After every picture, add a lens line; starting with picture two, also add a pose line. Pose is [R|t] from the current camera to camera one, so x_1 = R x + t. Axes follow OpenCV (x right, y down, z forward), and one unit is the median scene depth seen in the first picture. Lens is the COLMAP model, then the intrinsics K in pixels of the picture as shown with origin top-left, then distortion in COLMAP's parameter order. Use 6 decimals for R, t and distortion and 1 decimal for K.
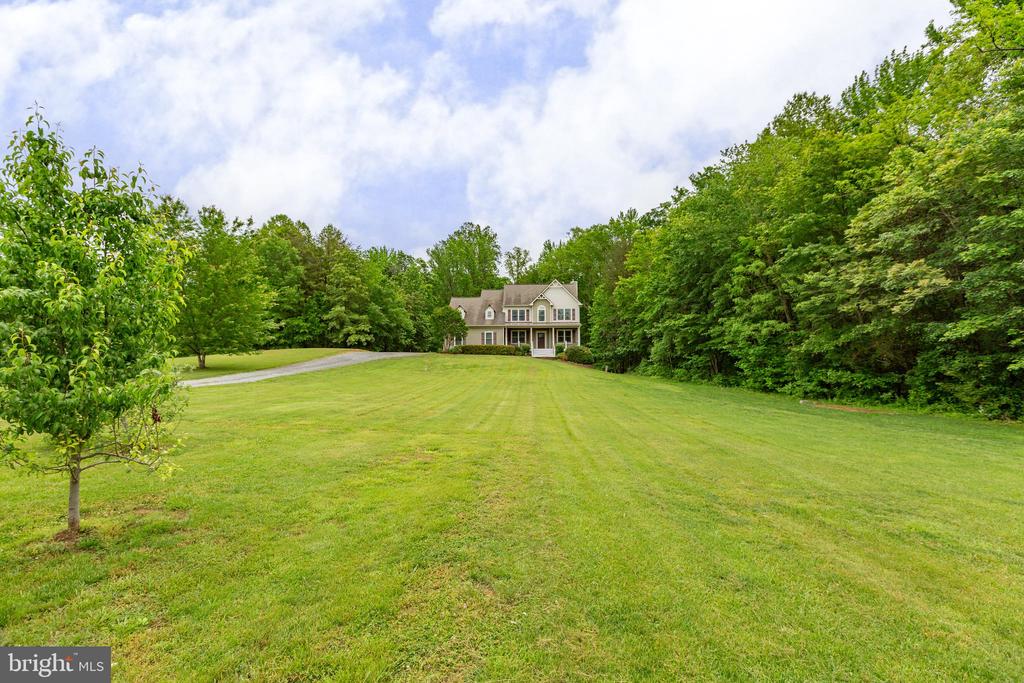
lens RADIAL K [[464.2, 0, 514.7], [0, 464.2, 340.8], [0, 0, 1]] dist [0.001228, 0.000009]
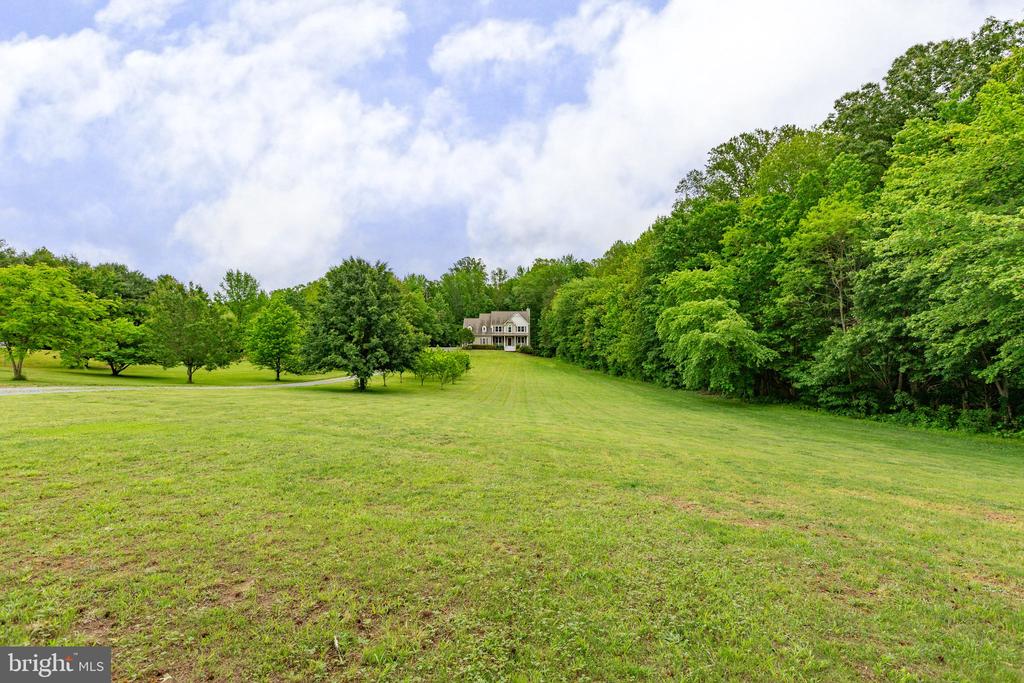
lens RADIAL K [[510.4, 0, 503.7], [0, 510.4, 336.1], [0, 0, 1]] dist [-0.000523, 0.000220]
pose [[0.999948, 0.003905, 0.009379, 0.010267], [-0.004340, 0.998892, 0.046859, -0.130250], [-0.009185, -0.046897, 0.998857, -1.230849]]
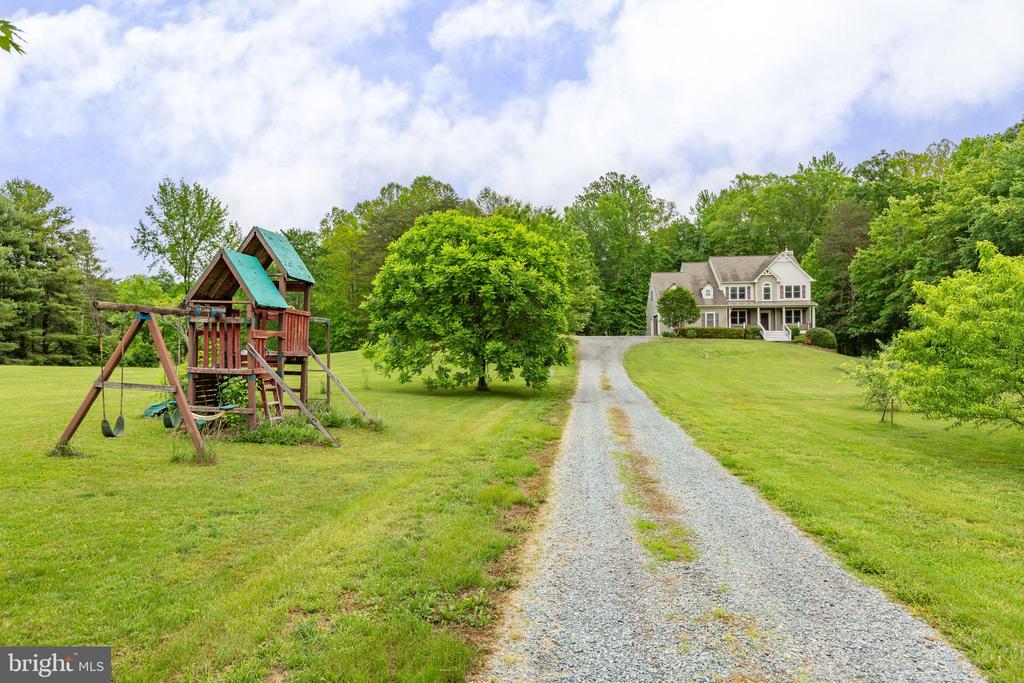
lens RADIAL K [[624.2, 0, 509.6], [0, 624.2, 333.7], [0, 0, 1]] dist [-0.001538, -0.001442]
pose [[0.995854, -0.004194, -0.090865, -0.323164], [0.008228, 0.998995, 0.044061, -0.033992], [0.090589, -0.044626, 0.994888, -0.236337]]
